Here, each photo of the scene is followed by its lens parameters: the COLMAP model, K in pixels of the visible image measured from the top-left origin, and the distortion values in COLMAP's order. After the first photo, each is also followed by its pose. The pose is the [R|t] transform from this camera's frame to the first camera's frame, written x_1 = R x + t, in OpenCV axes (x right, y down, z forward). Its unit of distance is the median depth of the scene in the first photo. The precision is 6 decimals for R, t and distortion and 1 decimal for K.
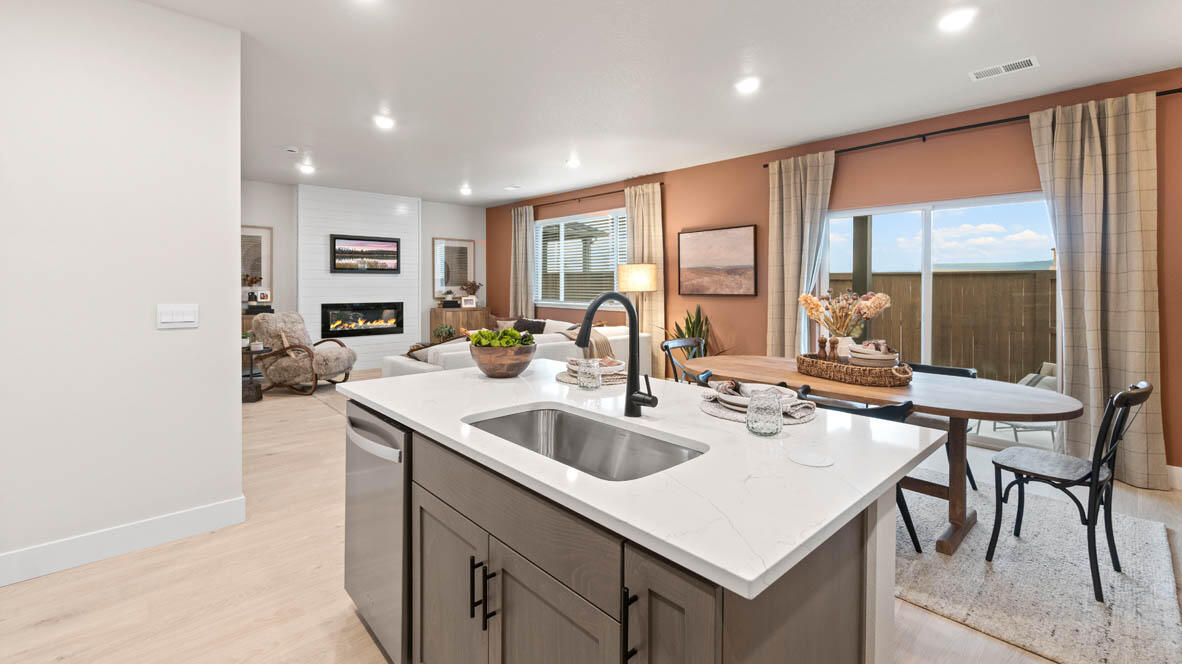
lens RADIAL K [[487.0, 0, 587.9], [0, 487.0, 286.8], [0, 0, 1]] dist [0.003333, 0.000142]
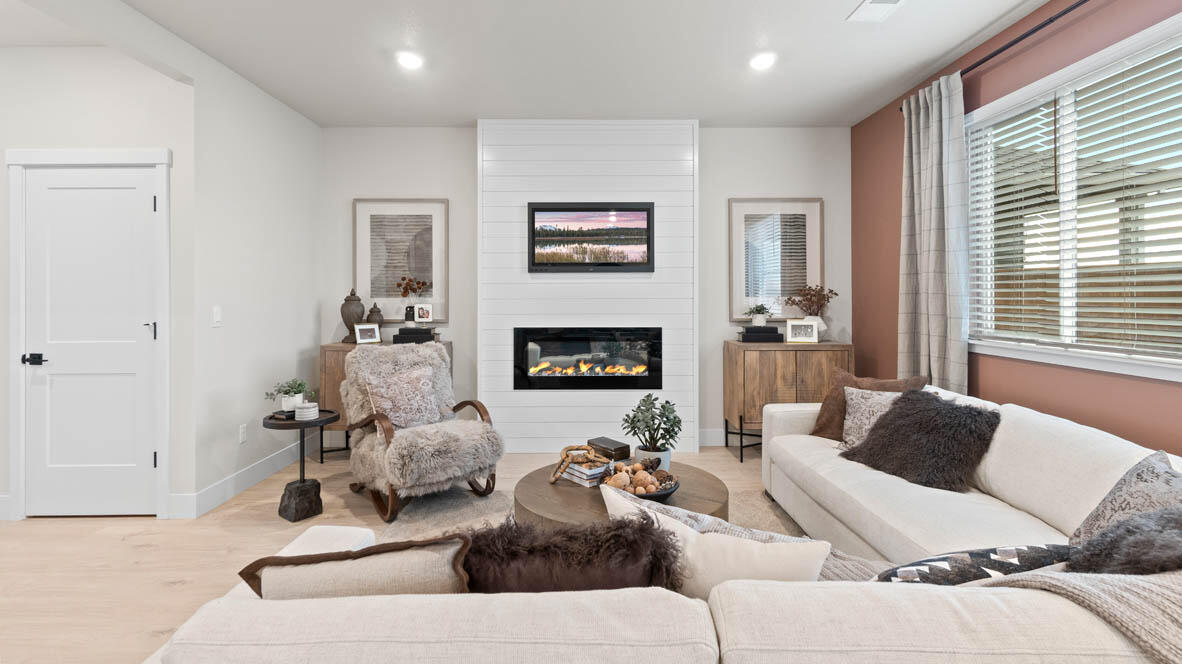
lens RADIAL K [[577.9, 0, 591.1], [0, 577.9, 289.9], [0, 0, 1]] dist [0.003905, 0.000795]
pose [[0.737322, -0.009591, -0.675474, -0.028708], [-0.001077, 0.999881, -0.015372, 0.001325], [0.675541, 0.012062, 0.737224, 0.532444]]
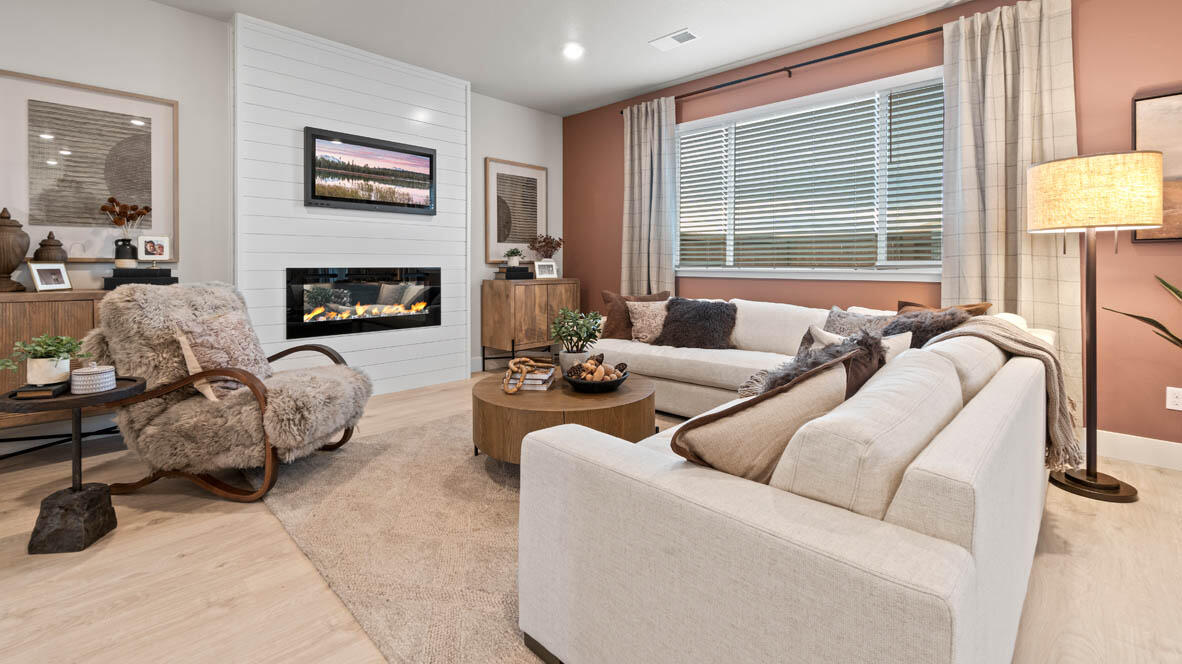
lens RADIAL K [[505.8, 0, 596.6], [0, 505.8, 266.7], [0, 0, 1]] dist [-0.002727, -0.000770]
pose [[0.998345, 0.000143, 0.057513, -0.248583], [-0.000167, 1.000000, 0.000416, 0.030847], [-0.057513, -0.000425, 0.998345, 0.447428]]
